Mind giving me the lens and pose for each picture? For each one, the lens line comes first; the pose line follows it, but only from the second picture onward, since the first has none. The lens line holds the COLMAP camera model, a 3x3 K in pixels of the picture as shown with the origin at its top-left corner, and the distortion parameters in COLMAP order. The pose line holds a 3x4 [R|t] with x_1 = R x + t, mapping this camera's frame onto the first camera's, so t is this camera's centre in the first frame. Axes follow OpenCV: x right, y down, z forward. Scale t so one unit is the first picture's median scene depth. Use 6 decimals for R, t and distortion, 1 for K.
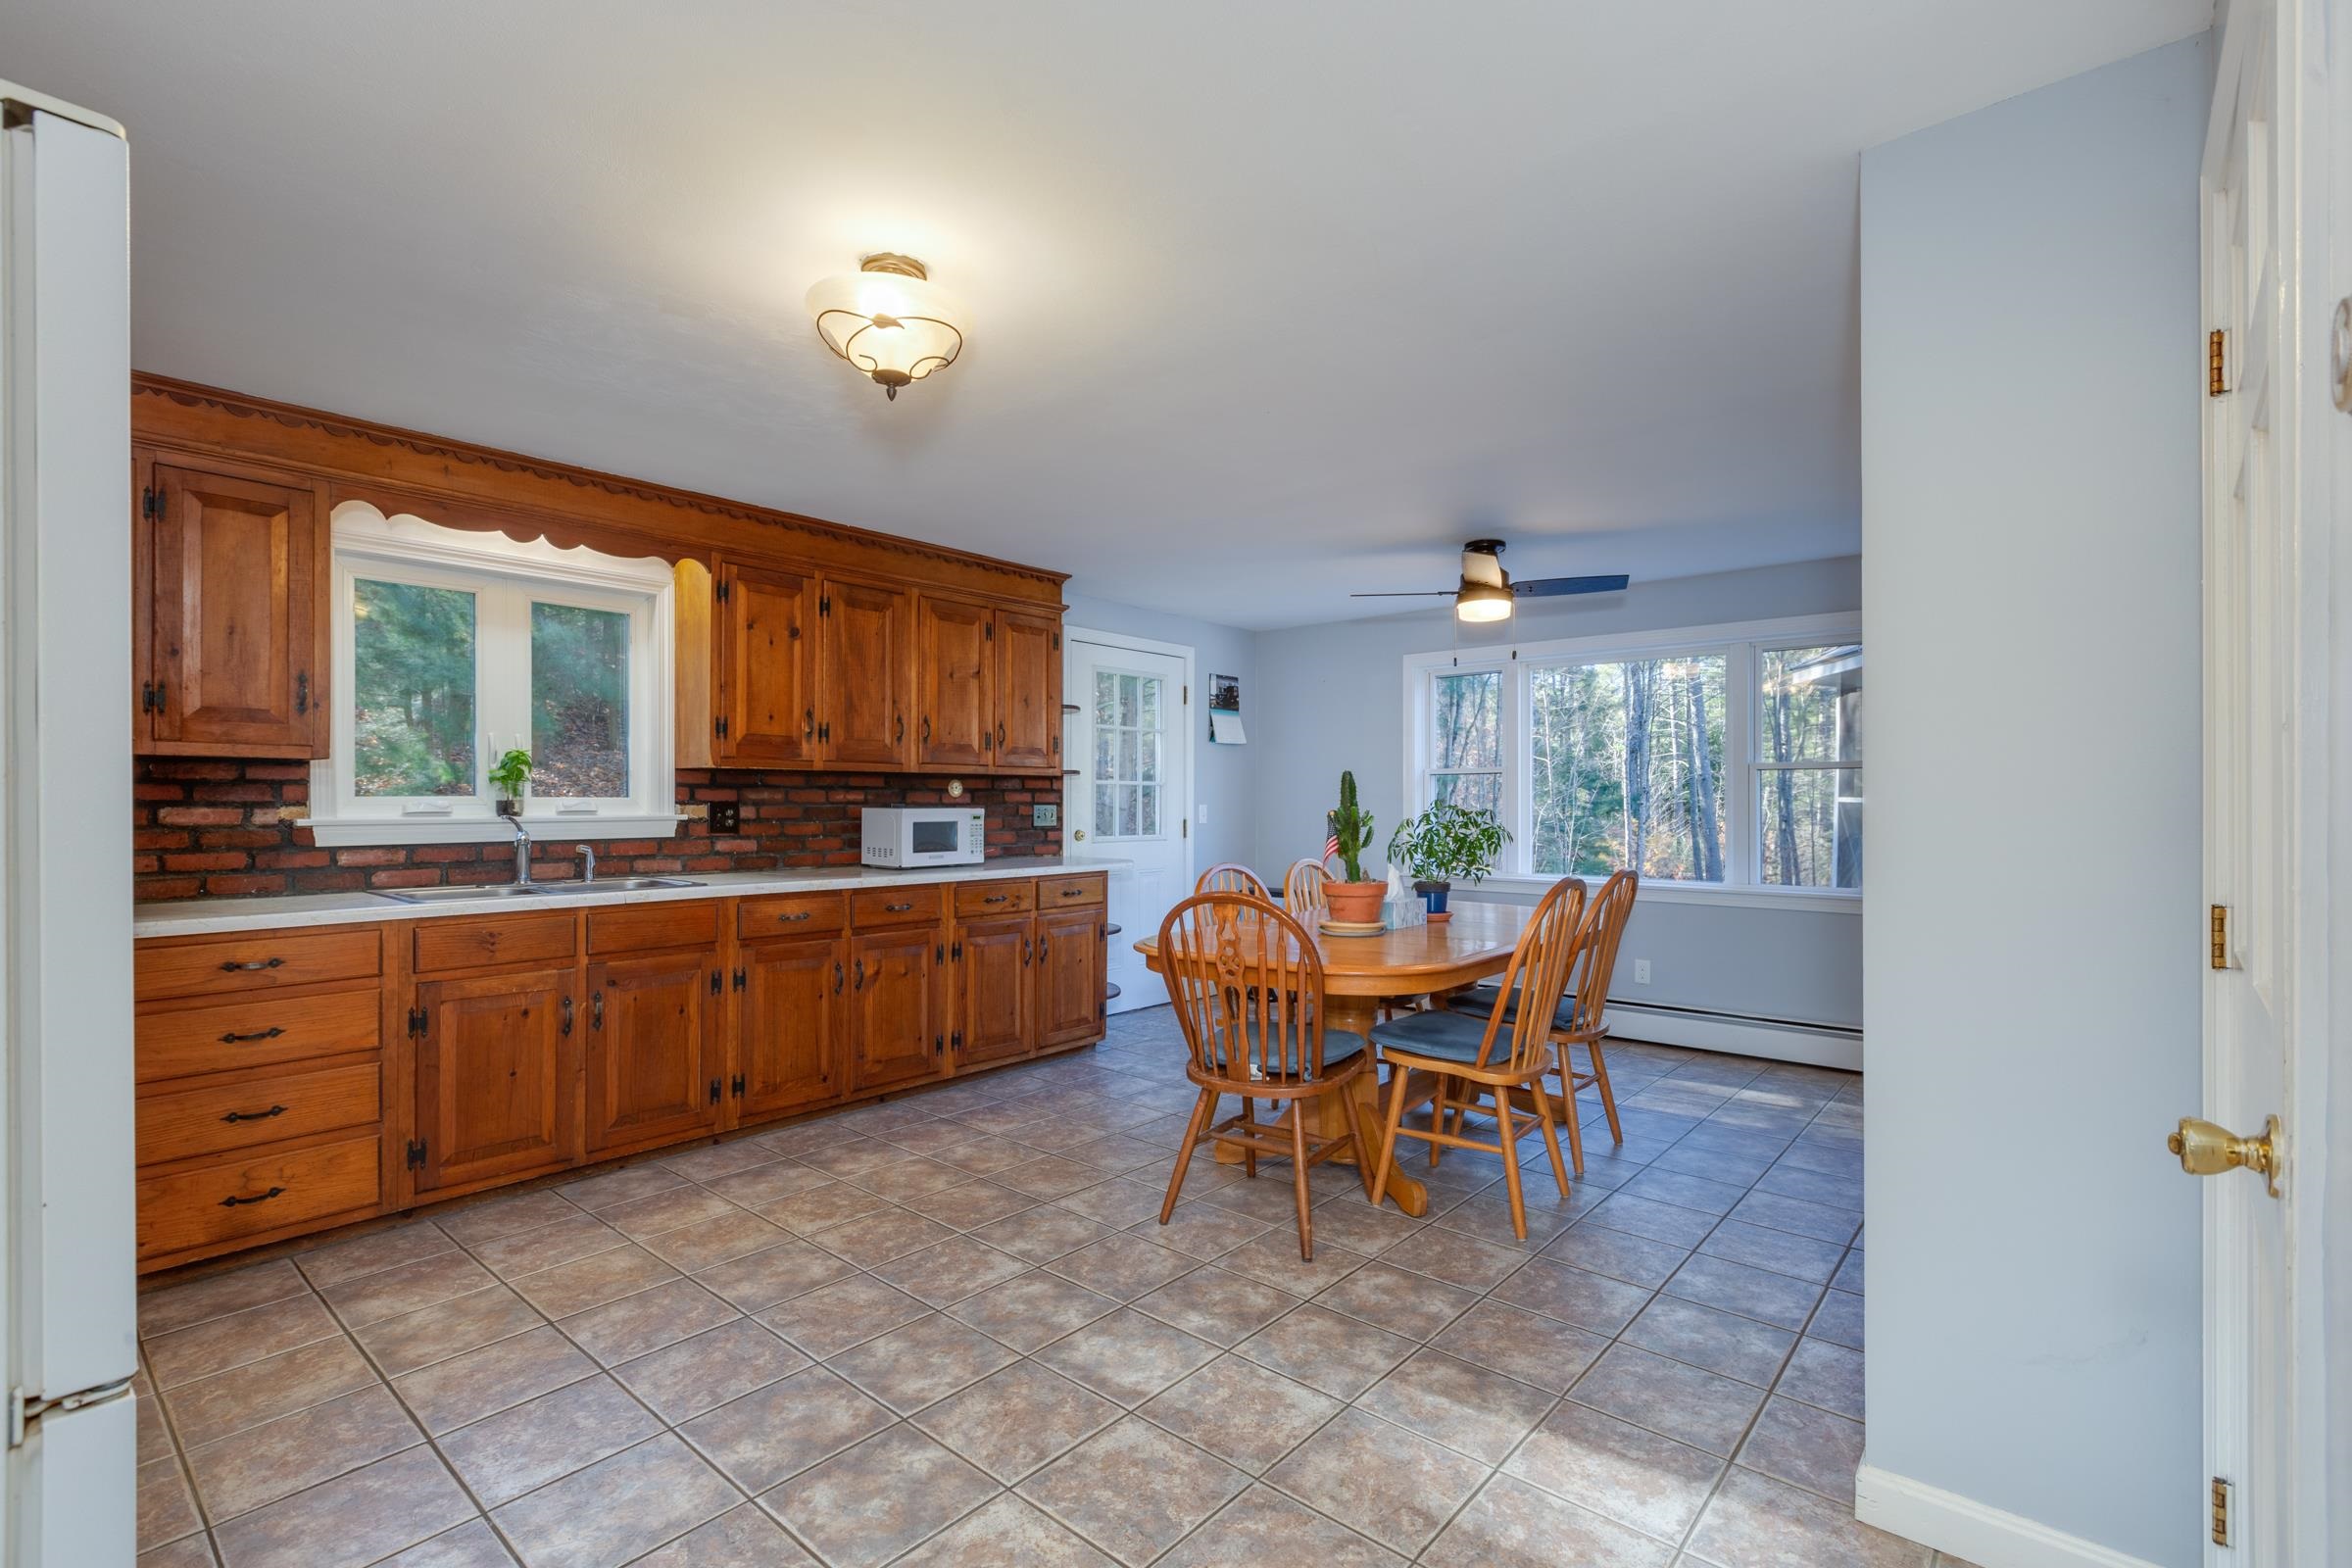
lens RADIAL K [[1065.6, 0, 1176.2], [0, 1065.6, 805.4], [0, 0, 1]] dist [0.000878, 0.000137]
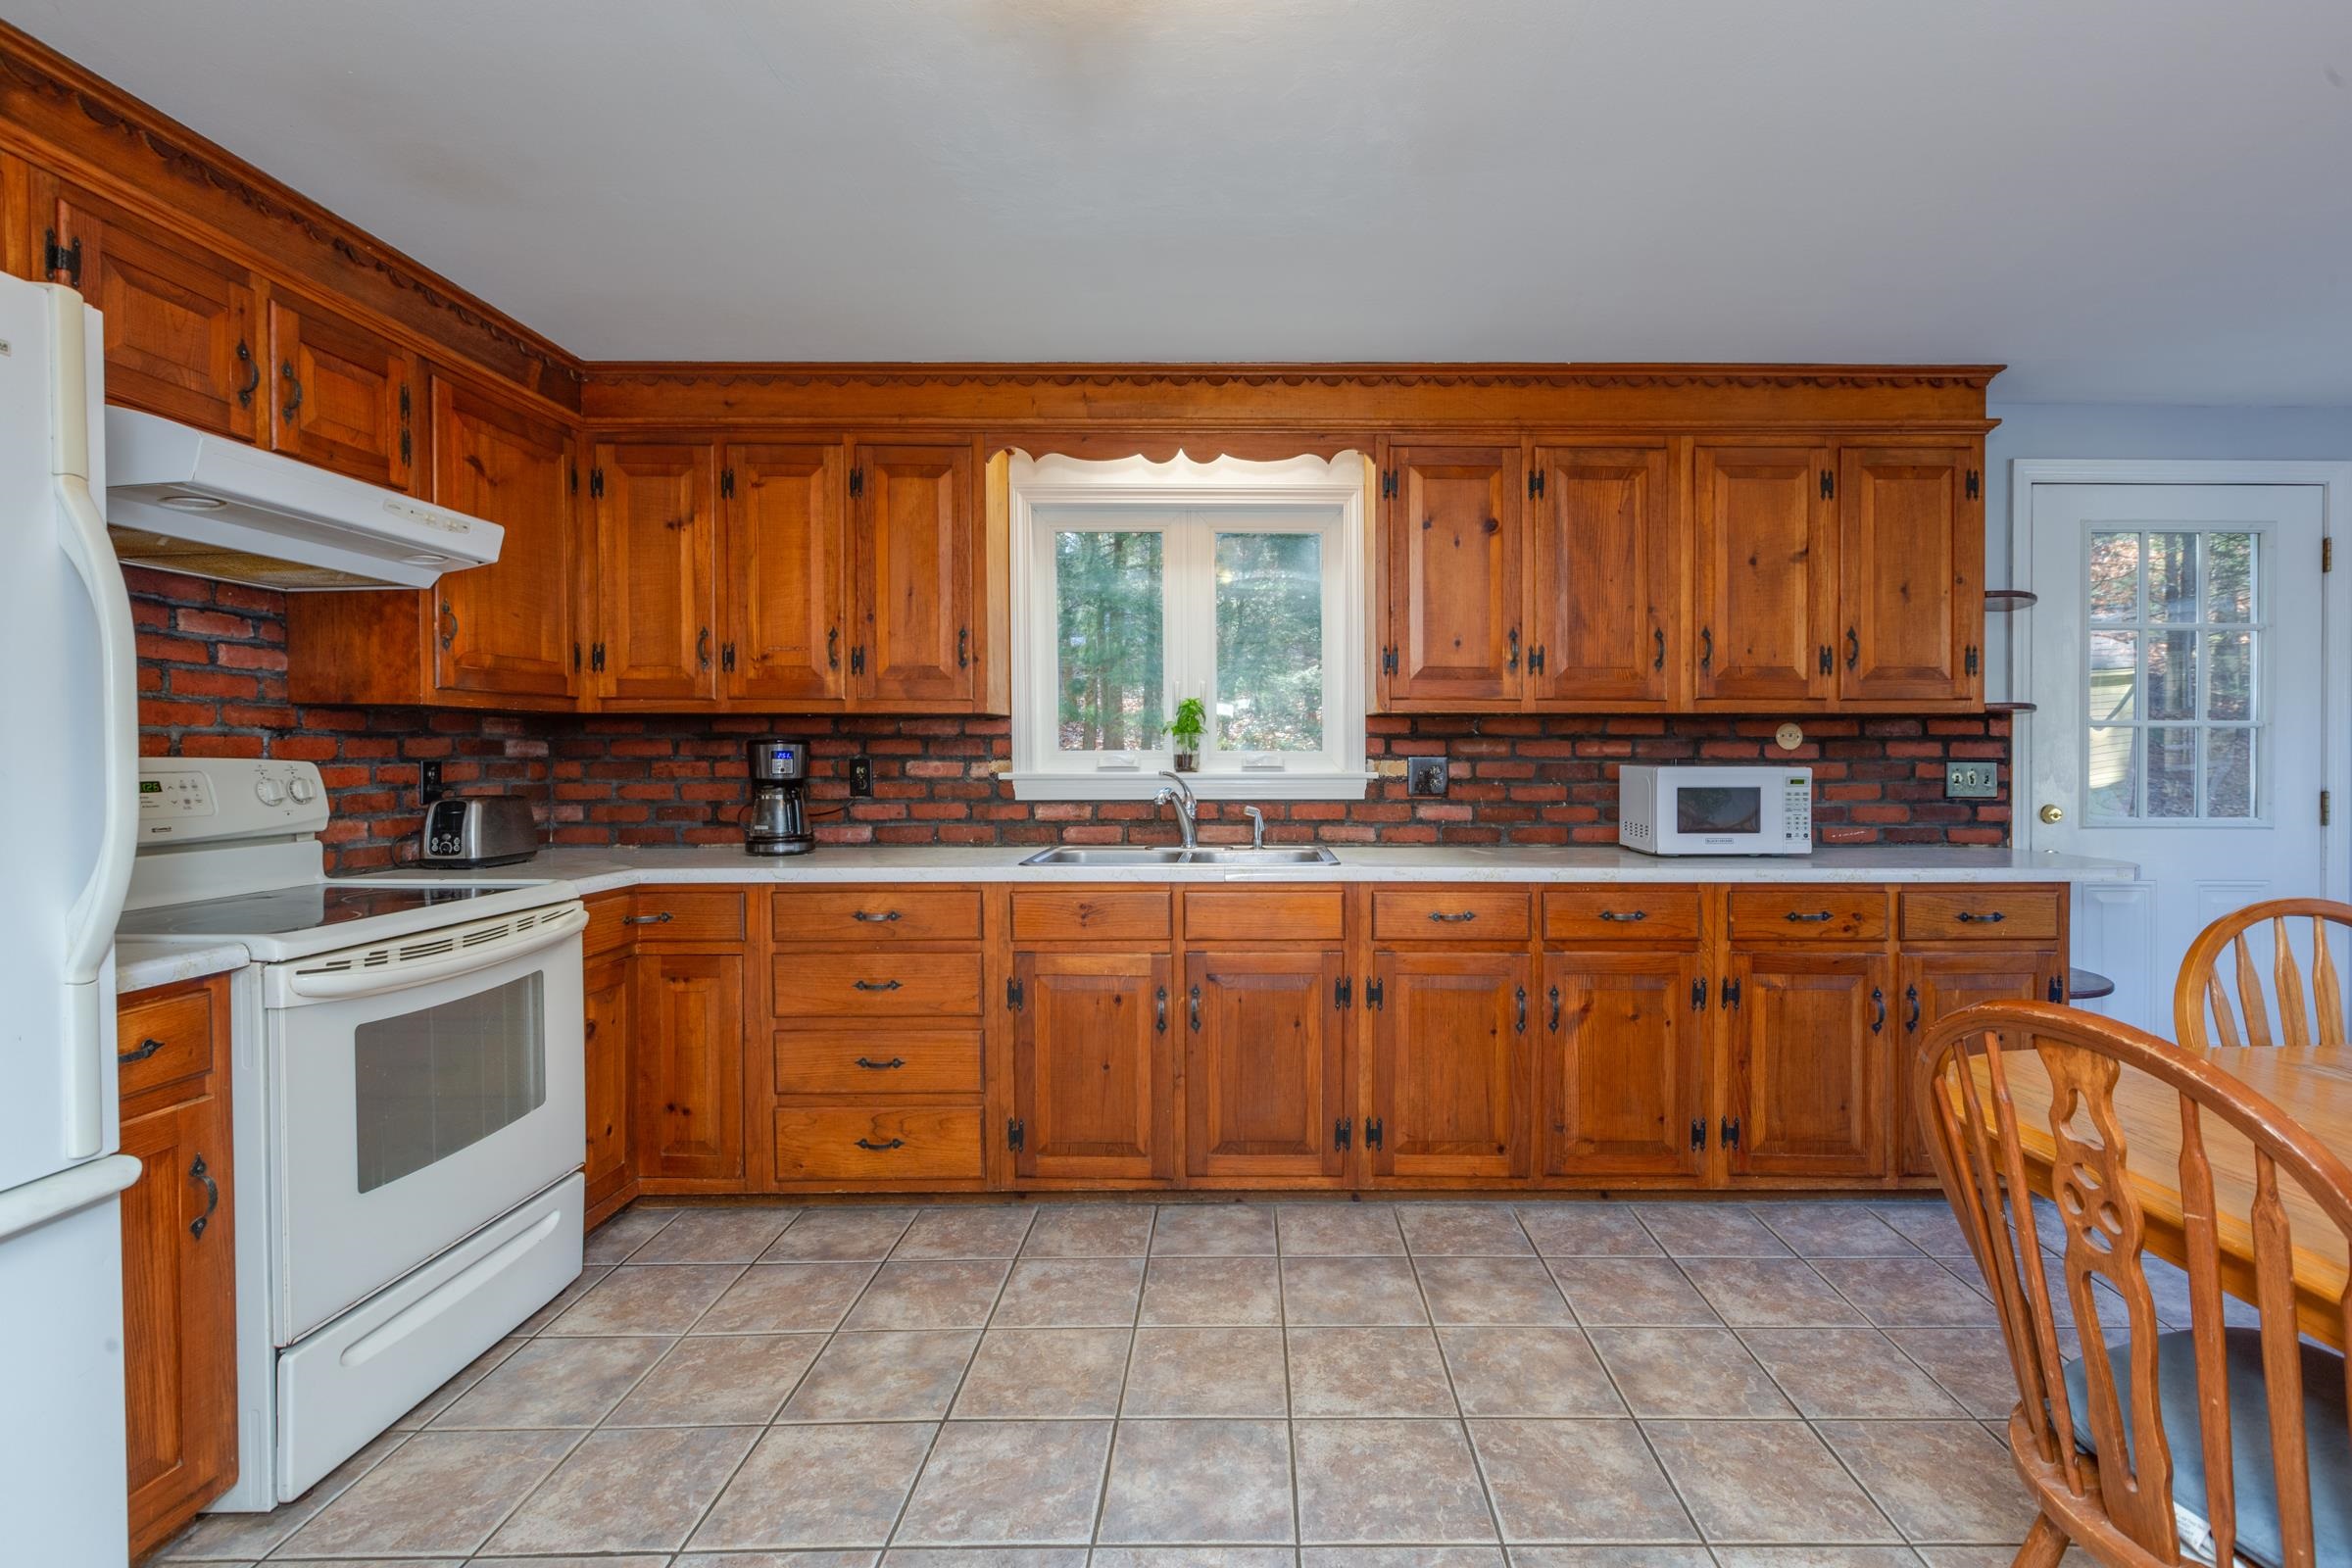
lens RADIAL K [[1092.8, 0, 1235.3], [0, 1092.8, 763.8], [0, 0, 1]] dist [0.000418, -0.000049]
pose [[0.660383, 0.006373, -0.750902, 0.095584], [-0.003853, 0.999980, 0.005099, -0.001637], [0.750919, -0.000474, 0.660394, 0.387425]]
